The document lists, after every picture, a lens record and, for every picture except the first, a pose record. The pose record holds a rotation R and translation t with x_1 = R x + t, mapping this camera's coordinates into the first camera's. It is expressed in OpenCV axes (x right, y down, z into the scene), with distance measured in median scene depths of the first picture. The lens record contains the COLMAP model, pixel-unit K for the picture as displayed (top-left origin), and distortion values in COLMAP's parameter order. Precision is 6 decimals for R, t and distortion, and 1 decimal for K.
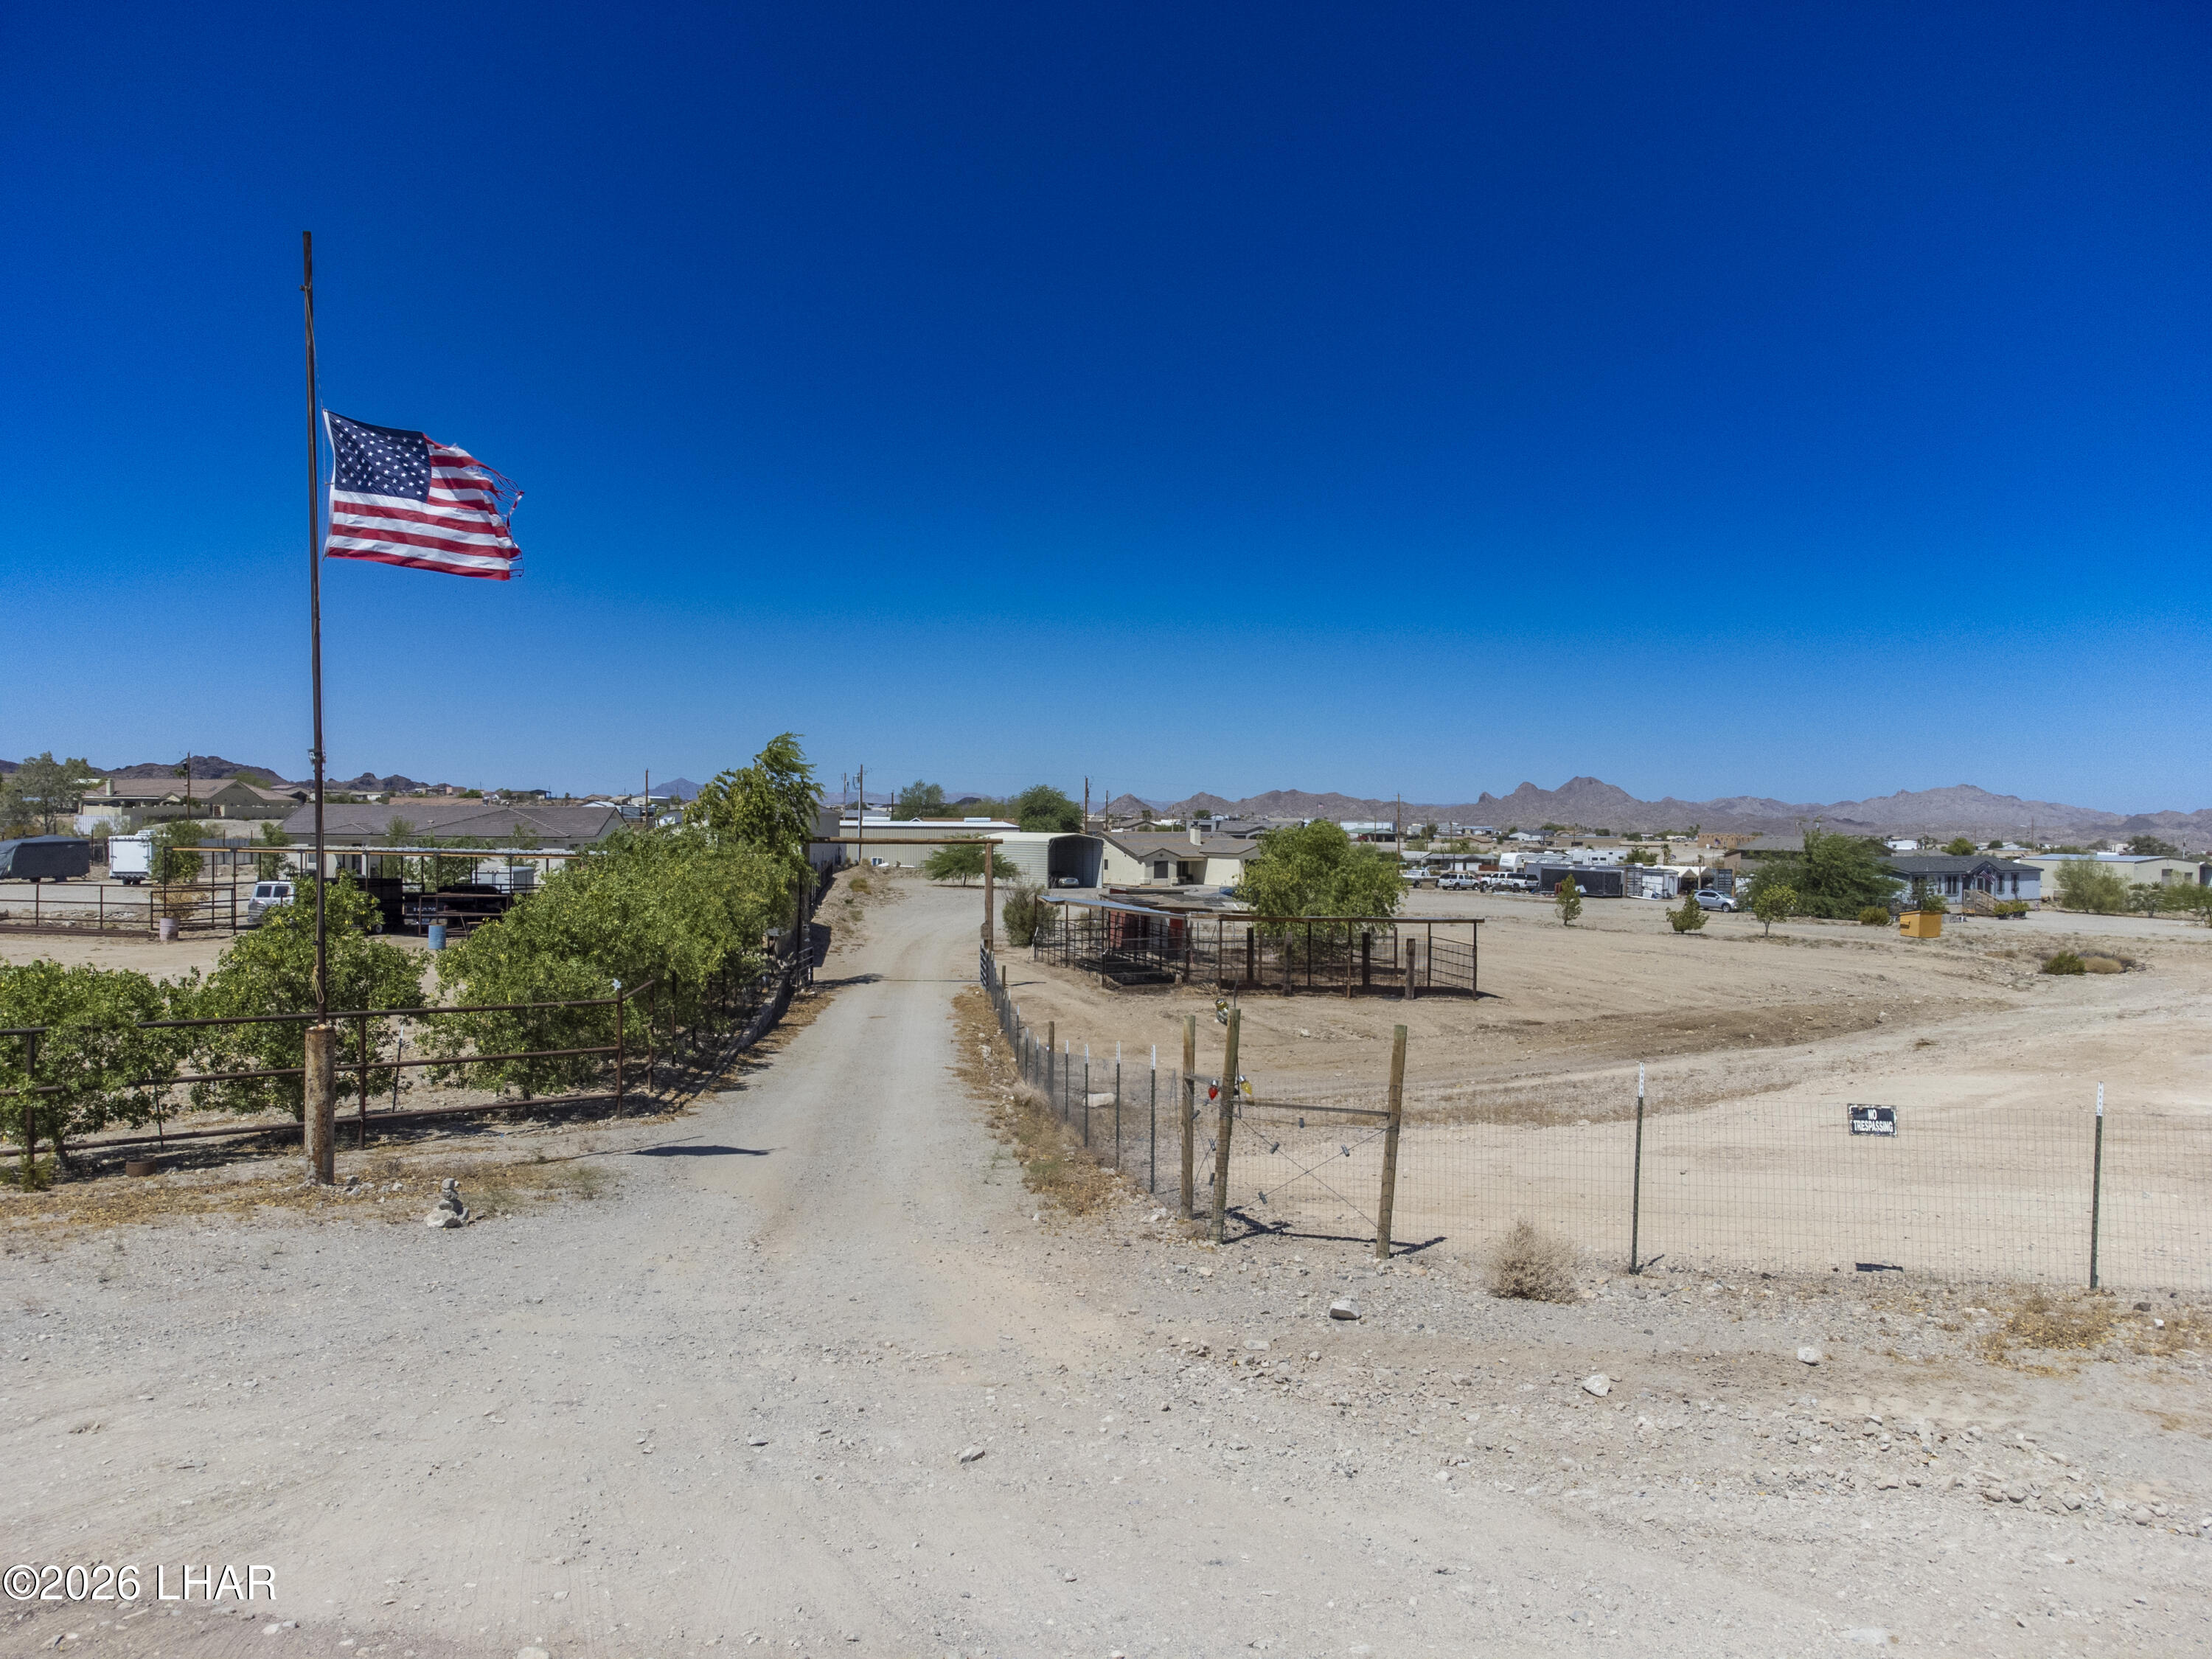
lens RADIAL K [[1549.2, 0, 1106.0], [0, 1549.2, 829.5], [0, 0, 1]] dist [0.004095, -0.001900]
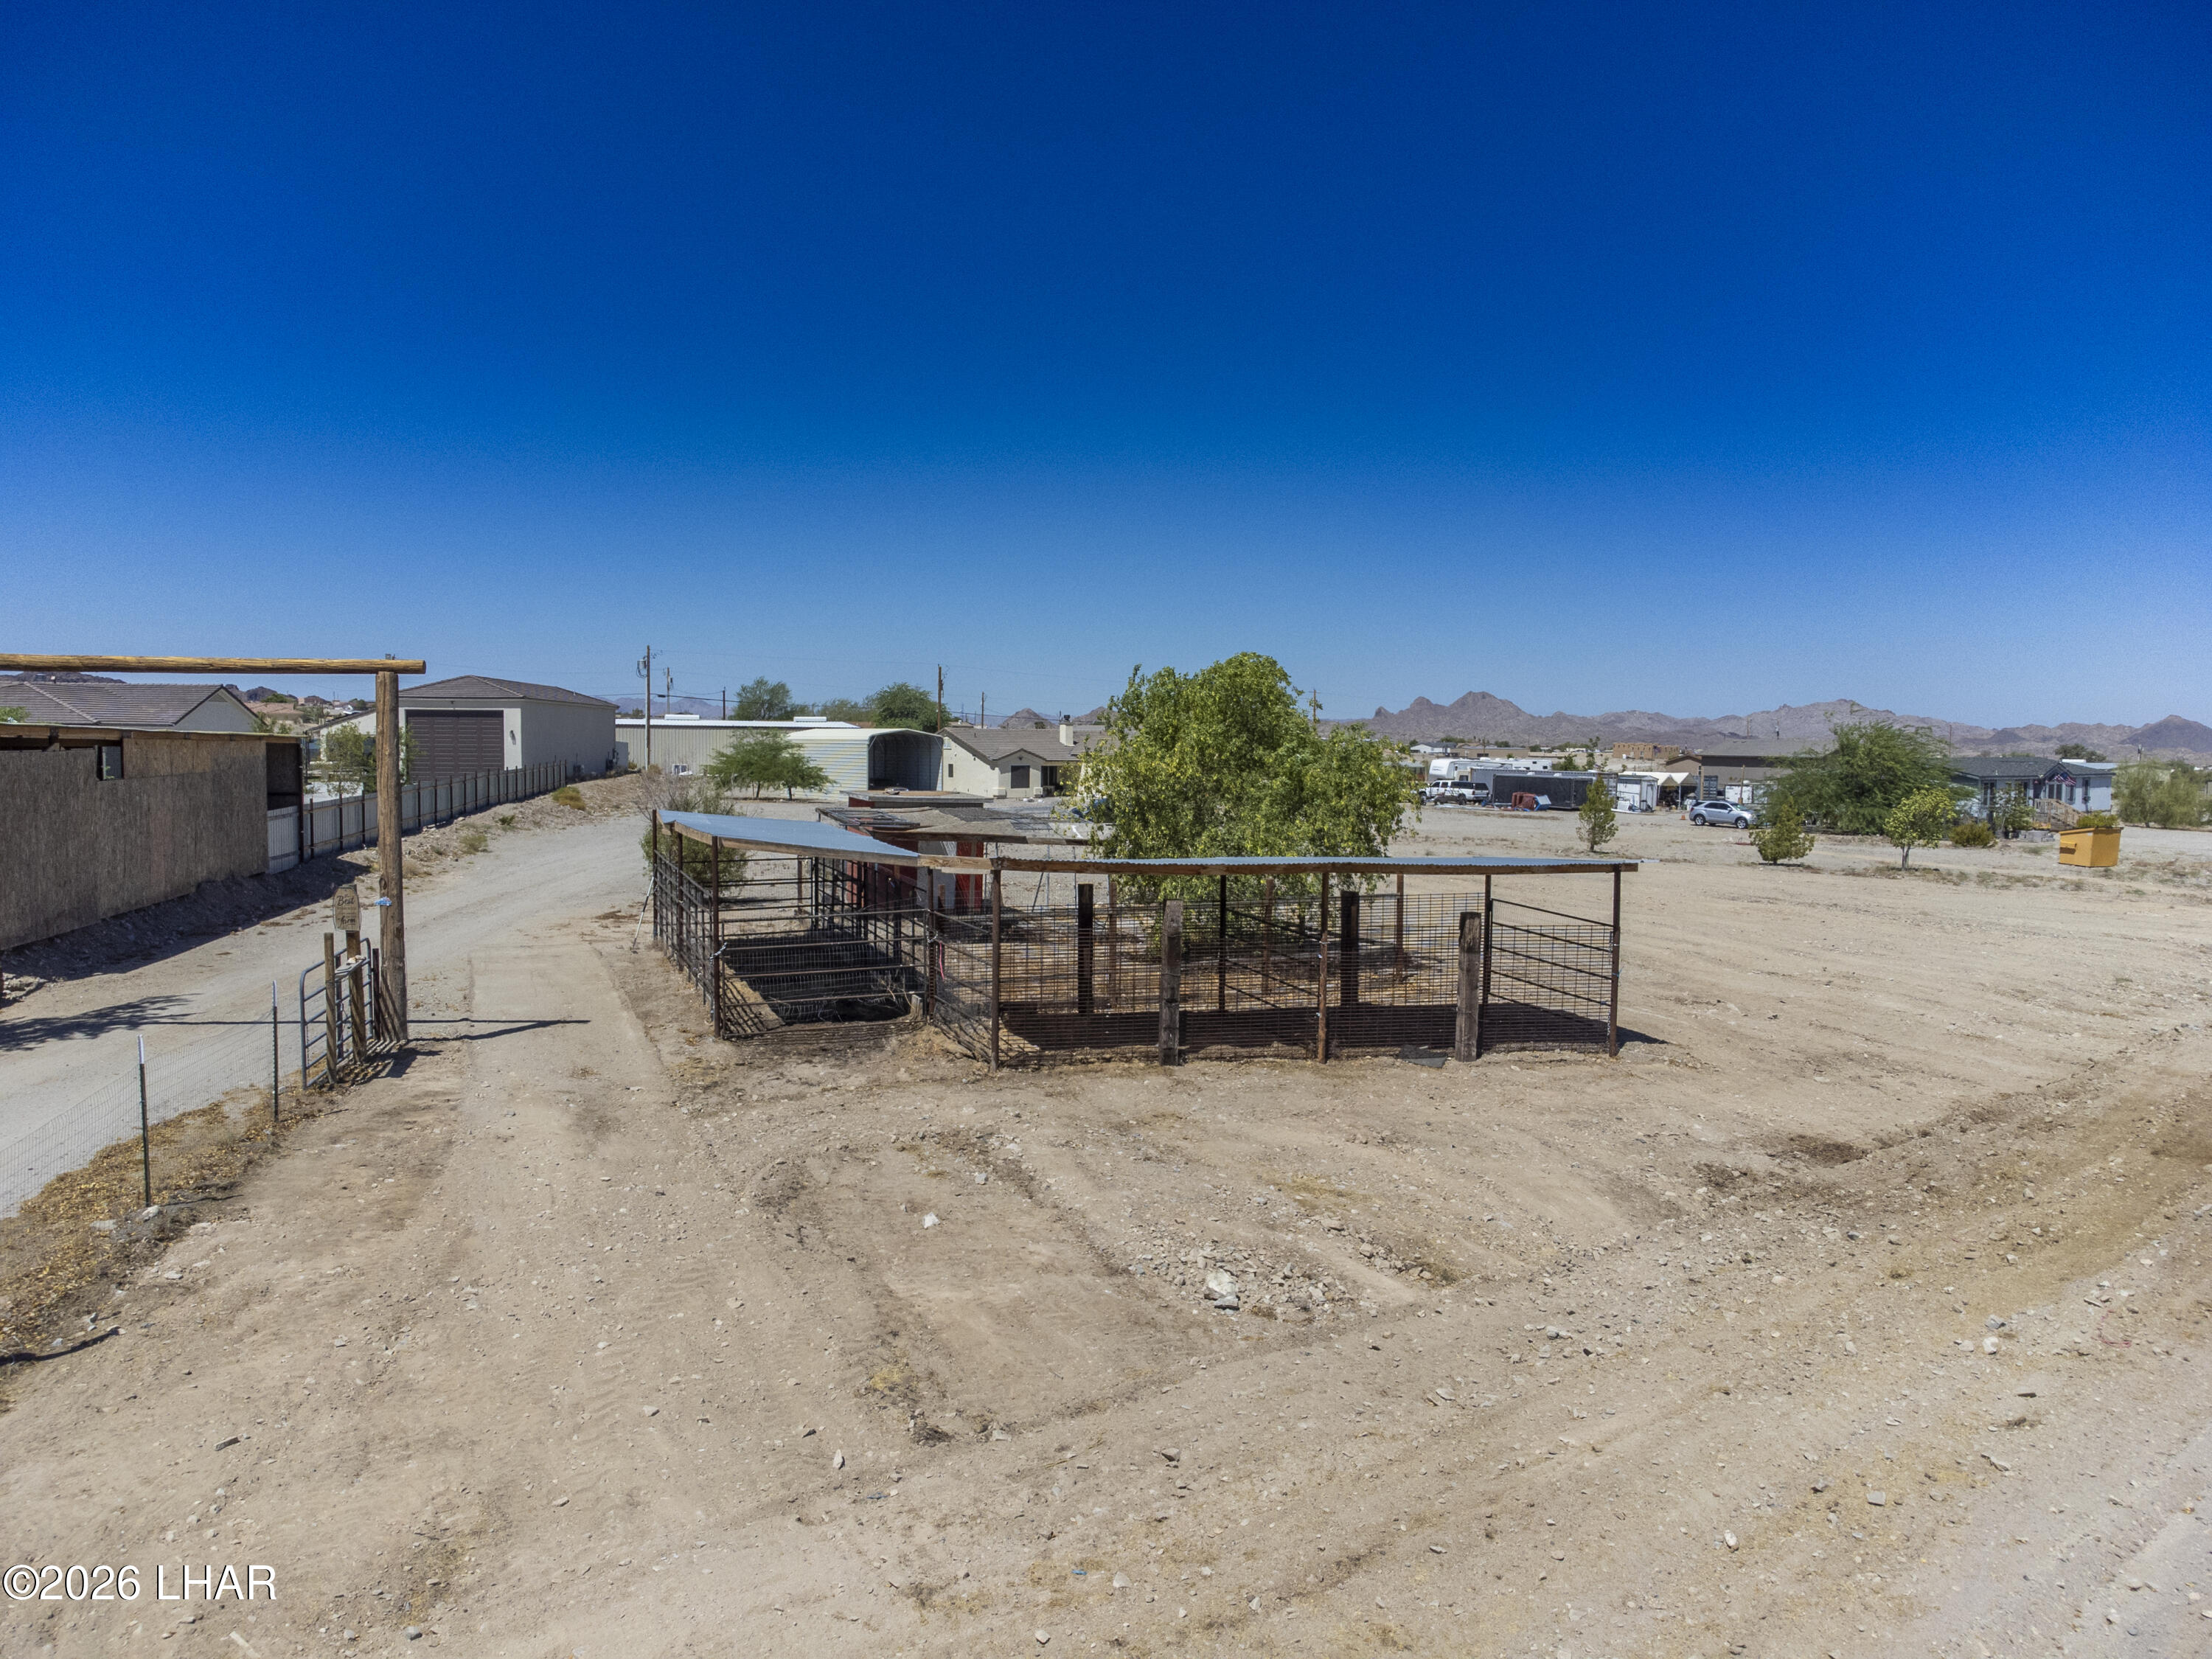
lens RADIAL K [[1549.2, 0, 1106.0], [0, 1549.2, 829.5], [0, 0, 1]] dist [0.004095, -0.001900]
pose [[0.997874, -0.004560, 0.065020, 0.027853], [0.000990, 0.998495, 0.054836, 0.009906], [-0.065173, -0.054655, 0.996376, 0.226663]]
